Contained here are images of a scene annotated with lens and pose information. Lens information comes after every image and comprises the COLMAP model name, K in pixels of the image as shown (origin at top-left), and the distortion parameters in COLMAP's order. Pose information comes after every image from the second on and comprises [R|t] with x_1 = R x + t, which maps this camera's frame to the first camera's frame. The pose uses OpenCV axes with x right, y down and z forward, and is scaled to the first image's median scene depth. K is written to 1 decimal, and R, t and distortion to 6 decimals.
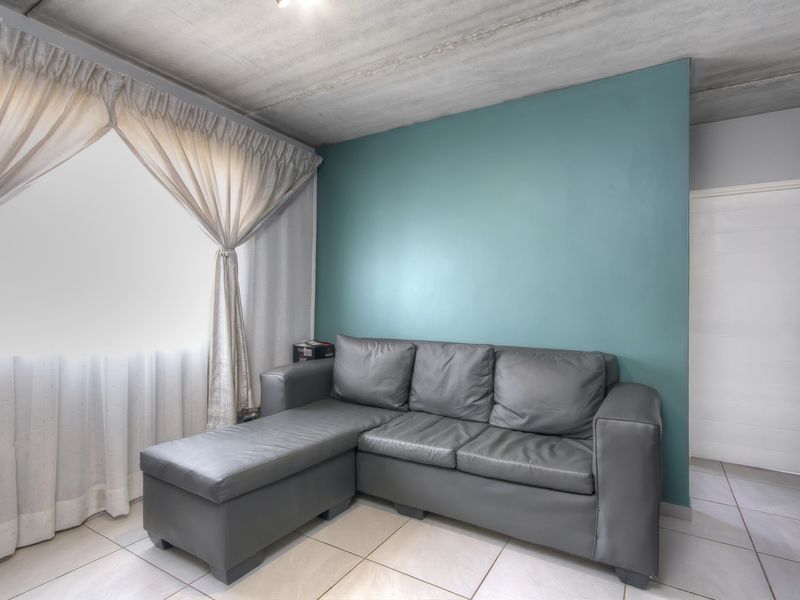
lens RADIAL K [[418.5, 0, 400.0], [0, 418.5, 300.0], [0, 0, 1]] dist [-0.001718, 0.000297]
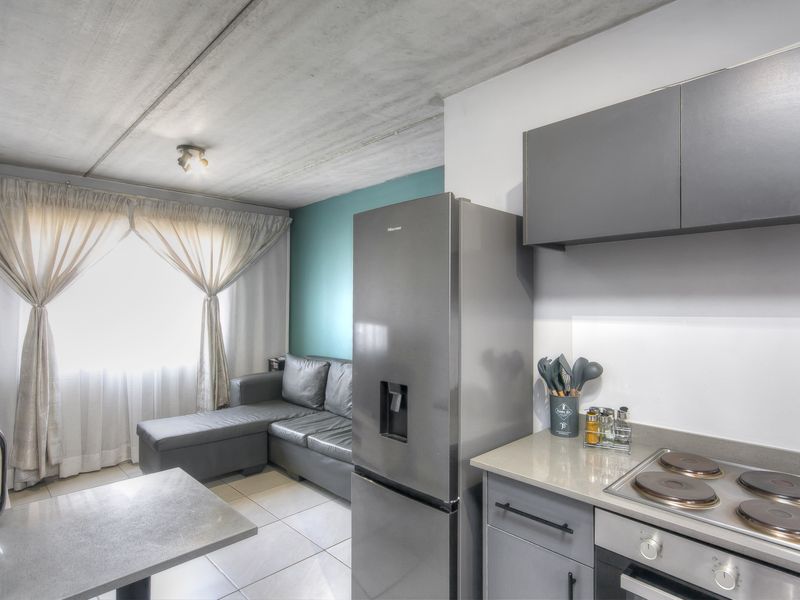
lens RADIAL K [[448.4, 0, 399.7], [0, 448.4, 298.2], [0, 0, 1]] dist [-0.000374, -0.000411]
pose [[0.965740, -0.014909, -0.259082, 0.676967], [0.014193, 0.999889, -0.004636, -0.099614], [0.259123, 0.000801, 0.965844, -0.379914]]
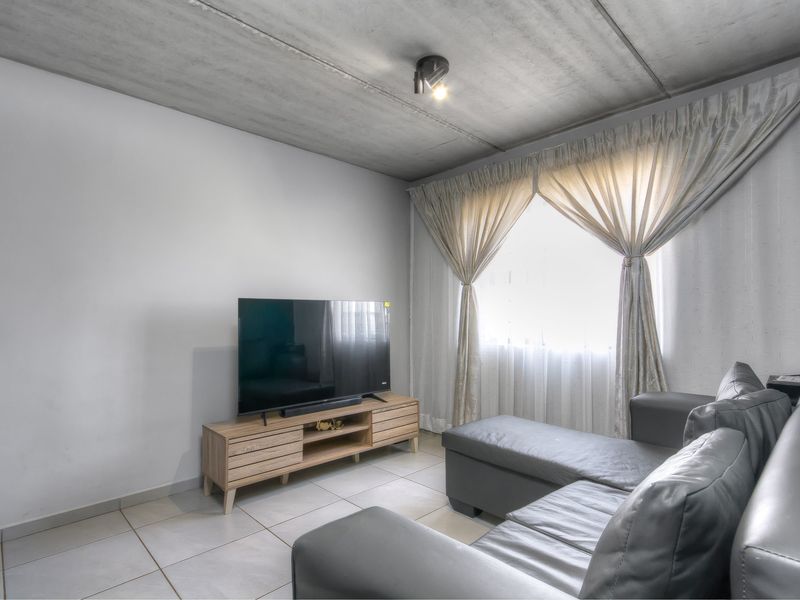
lens RADIAL K [[418.5, 0, 400.0], [0, 418.5, 300.0], [0, 0, 1]] dist [-0.001718, 0.000297]
pose [[-0.258617, -0.042515, -0.965044, 0.669890], [0.006700, 0.998928, -0.045803, 0.015248], [0.965957, -0.018311, -0.258055, 0.768360]]
